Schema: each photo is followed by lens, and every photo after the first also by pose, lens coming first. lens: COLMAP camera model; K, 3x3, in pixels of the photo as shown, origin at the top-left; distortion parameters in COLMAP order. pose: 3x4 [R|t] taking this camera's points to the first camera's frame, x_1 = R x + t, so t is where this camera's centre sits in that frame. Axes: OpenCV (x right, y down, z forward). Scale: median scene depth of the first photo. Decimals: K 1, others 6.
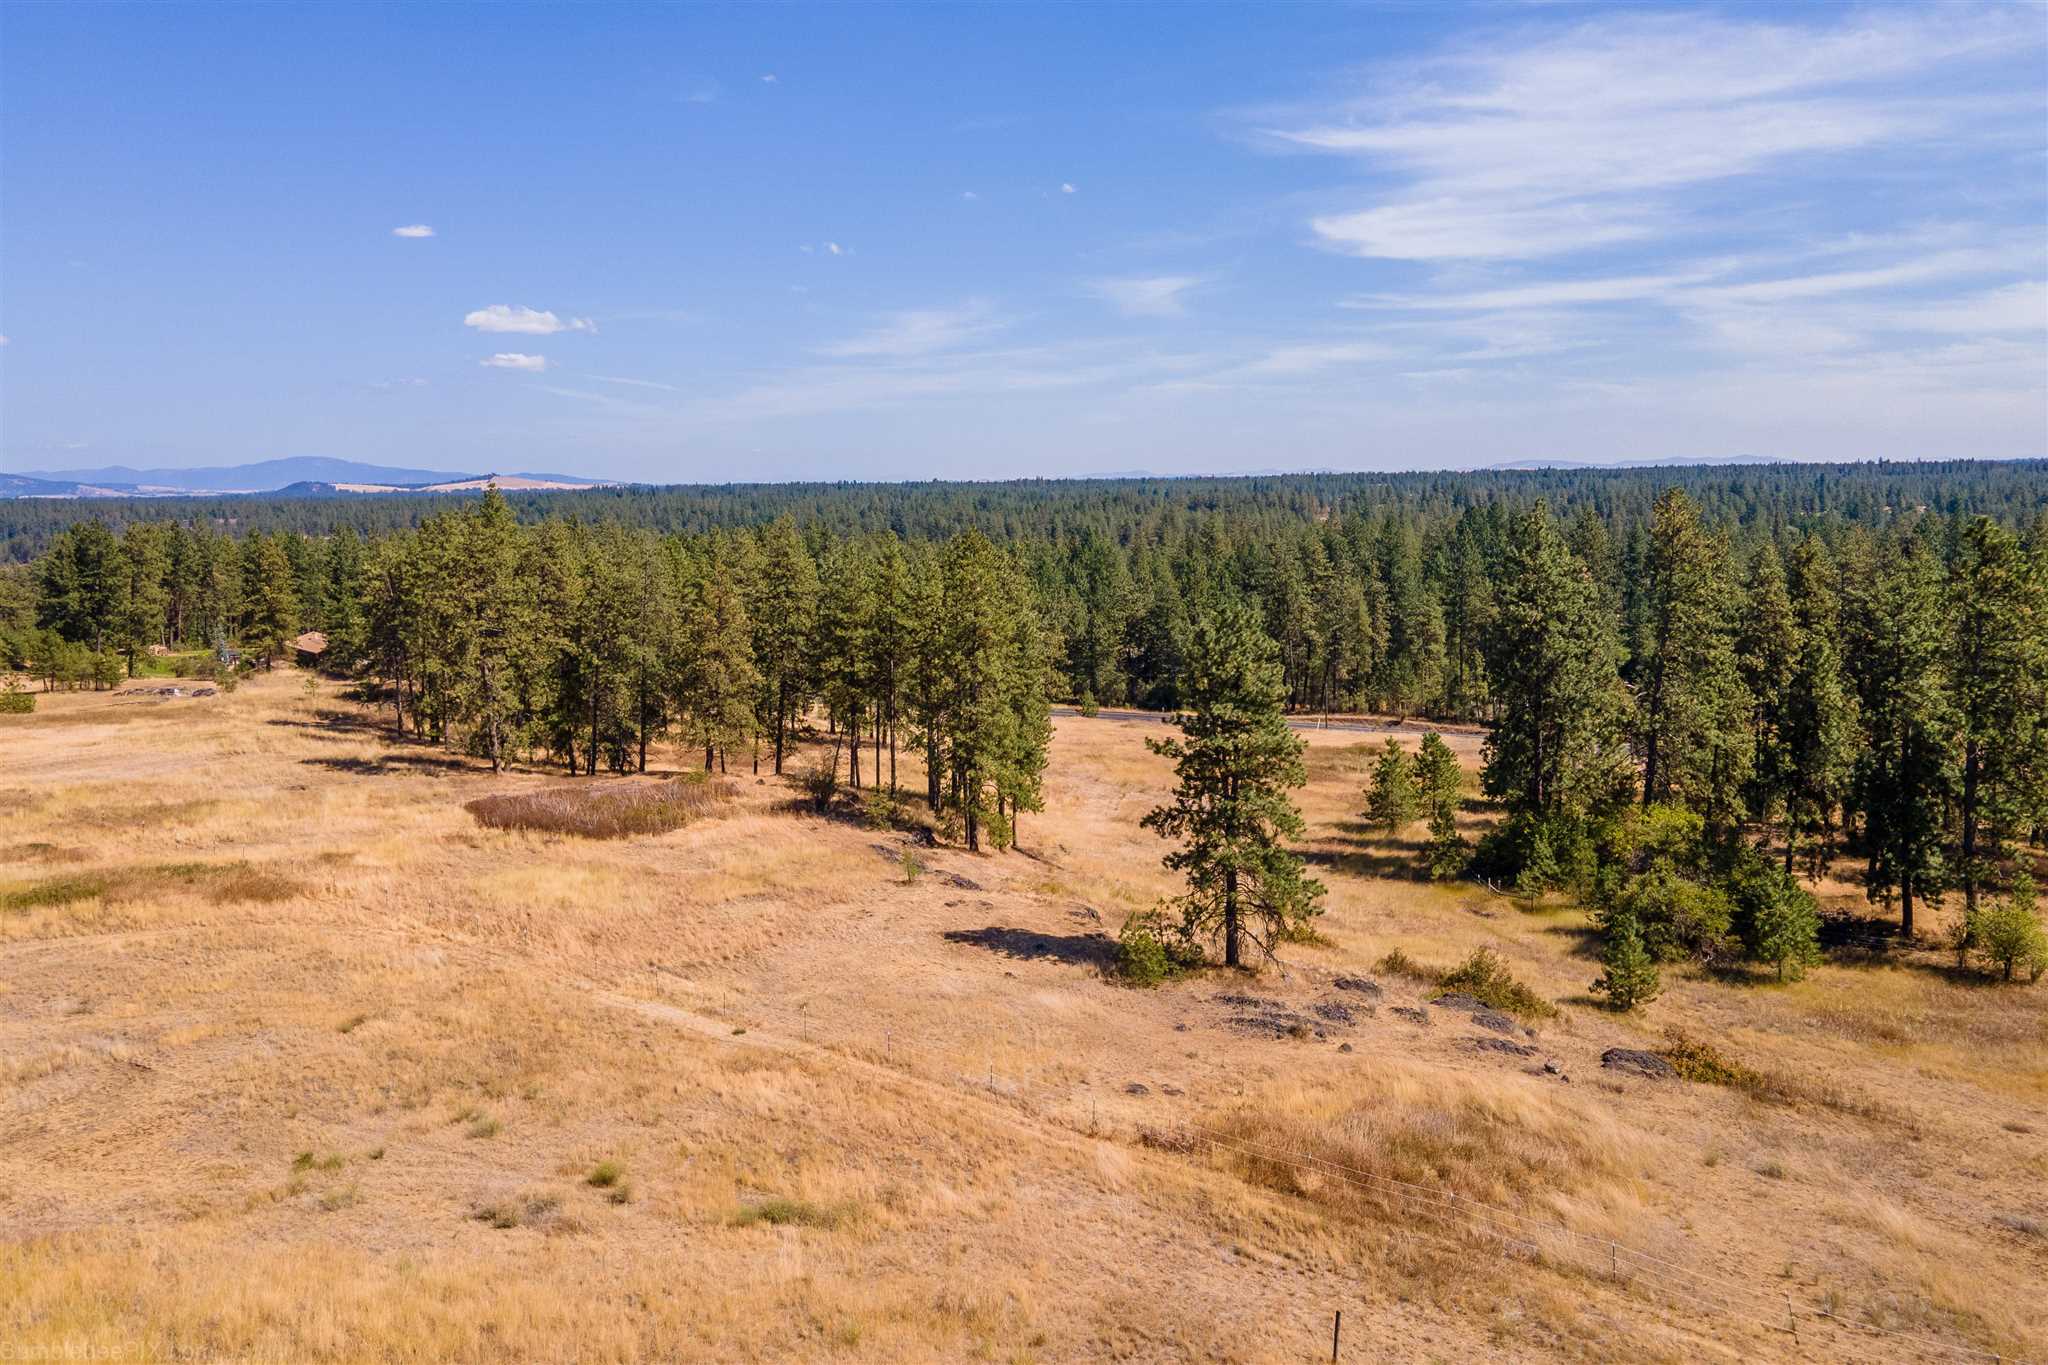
lens RADIAL K [[1481.1, 0, 1032.8], [0, 1481.1, 630.4], [0, 0, 1]] dist [0.027666, 0.024468]
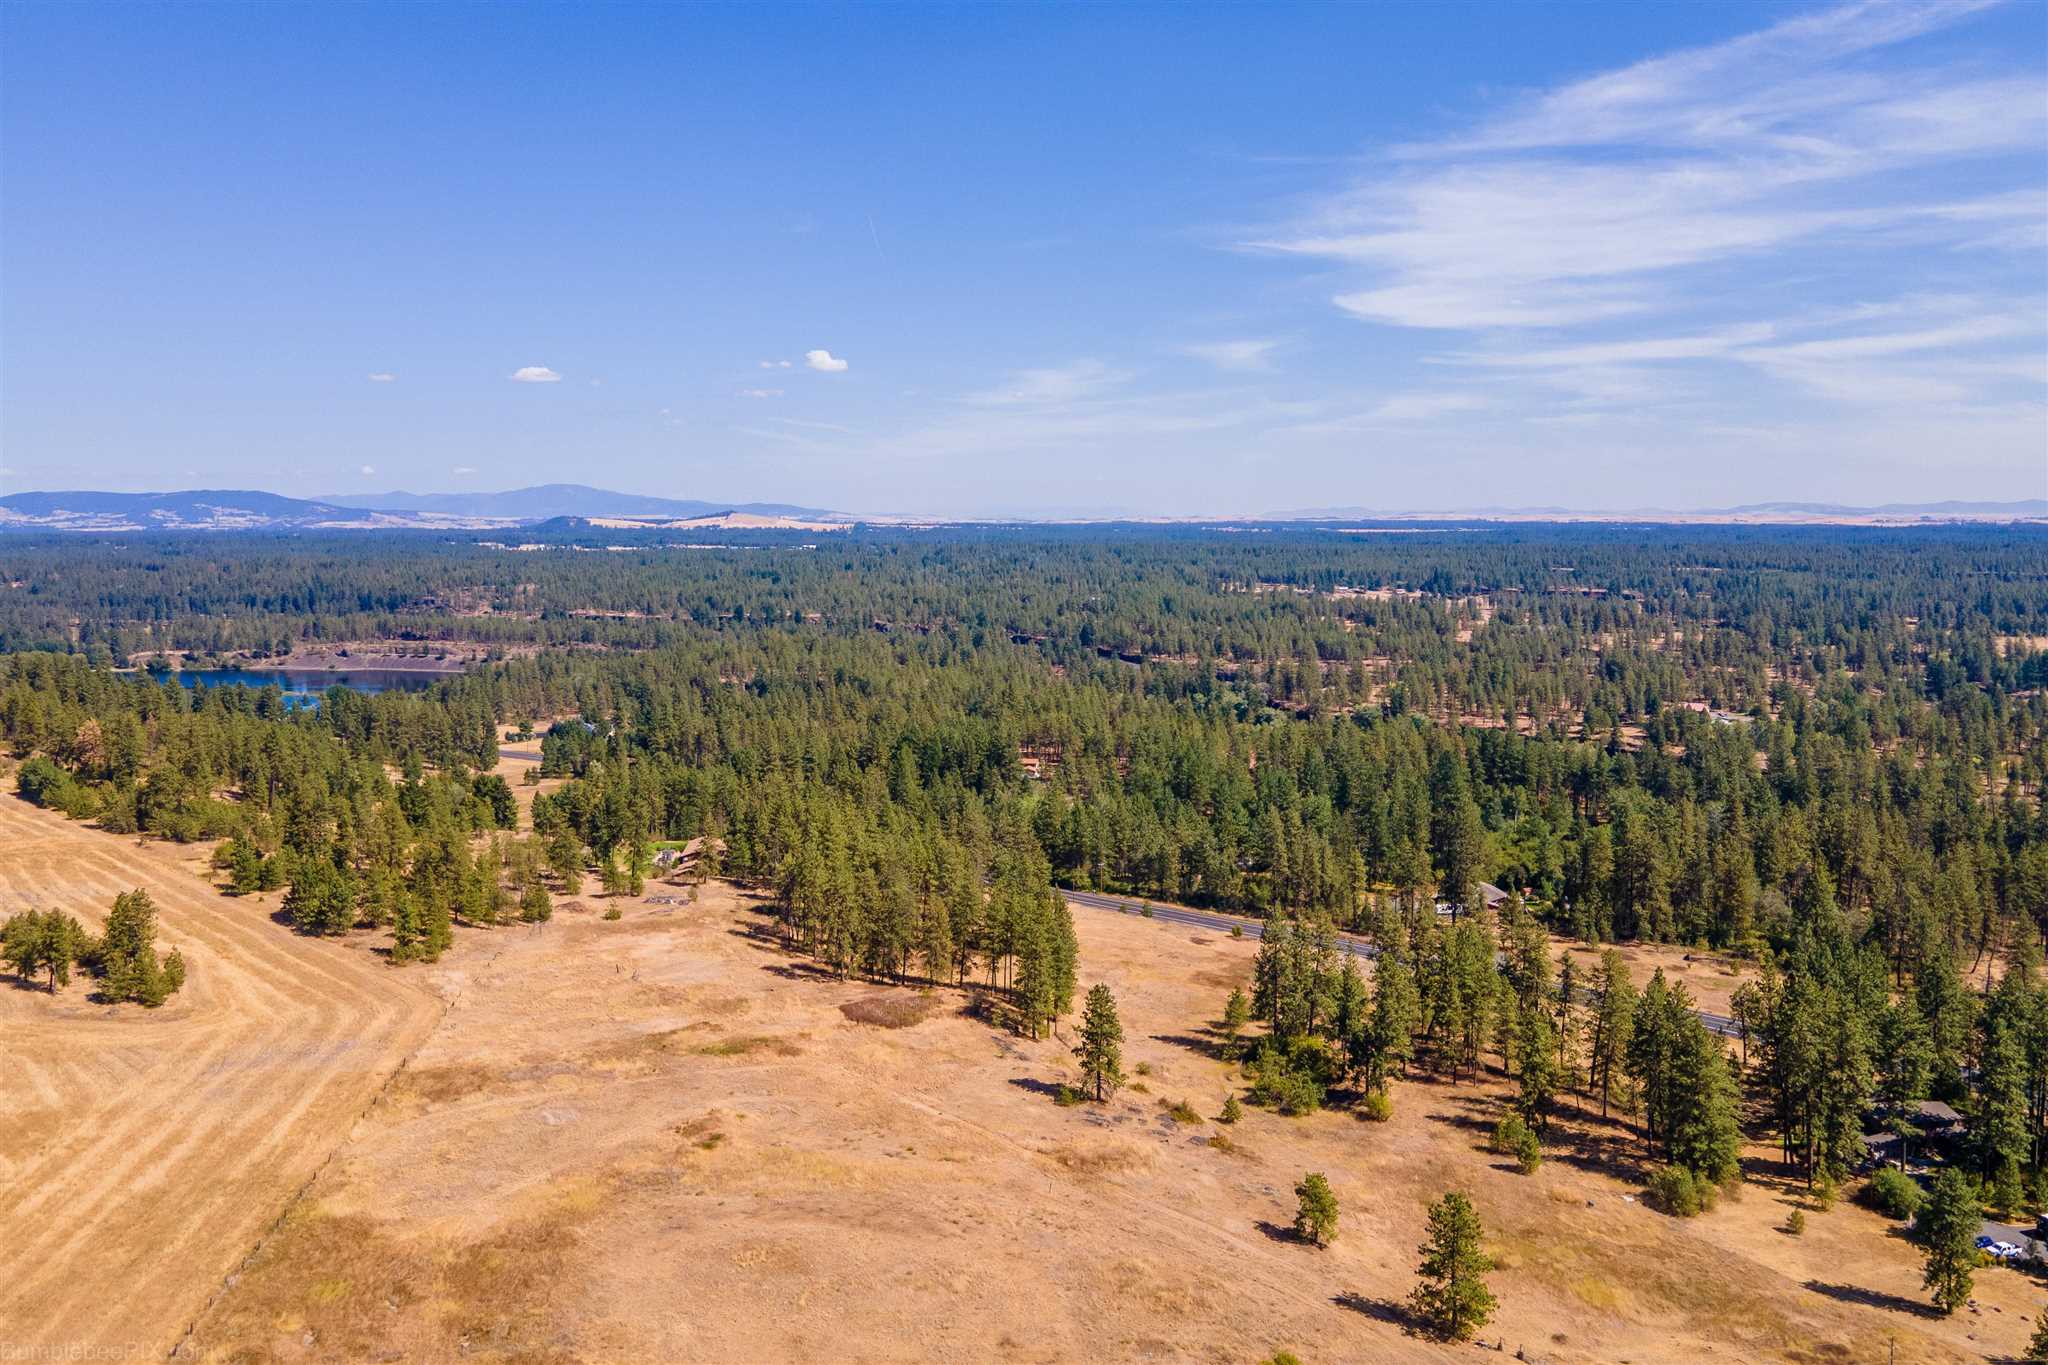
lens RADIAL K [[1481.1, 0, 1027.1], [0, 1481.1, 672.3], [0, 0, 1]] dist [0.027666, 0.024468]
pose [[0.989052, 0.029279, -0.144631, 0.340177], [-0.028200, 0.999557, 0.009506, -0.572074], [0.144845, -0.005323, 0.989440, -1.721791]]
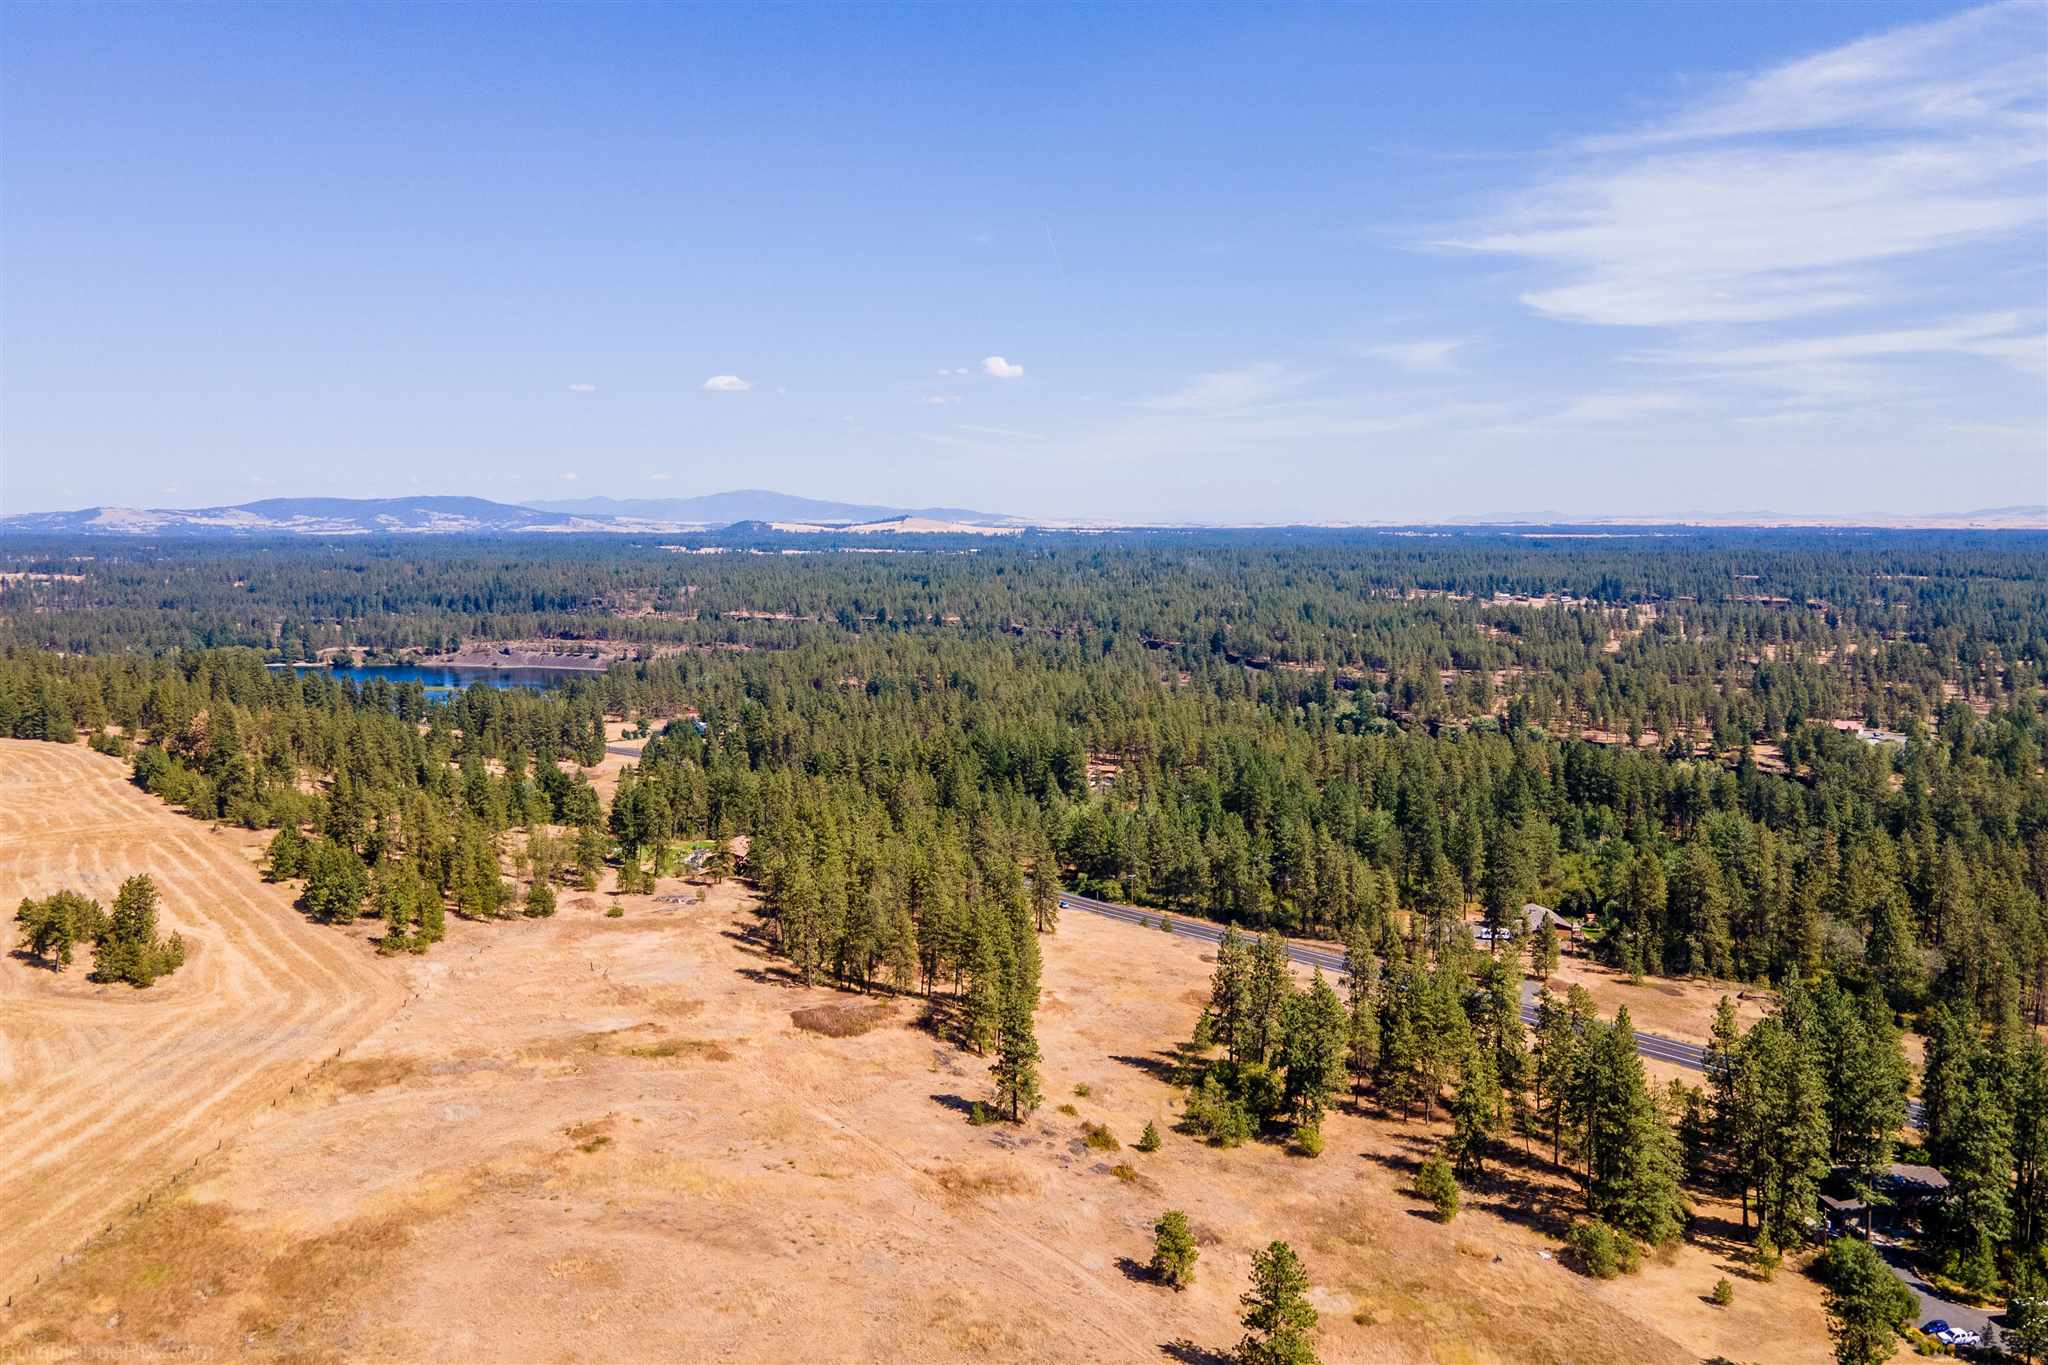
lens RADIAL K [[1481.1, 0, 1030.9], [0, 1481.1, 661.6], [0, 0, 1]] dist [0.027666, 0.024468]
pose [[0.965274, 0.039835, -0.258184, 0.752750], [-0.040360, 0.999180, 0.003267, -0.590744], [0.258103, 0.007267, 0.966090, -1.574048]]
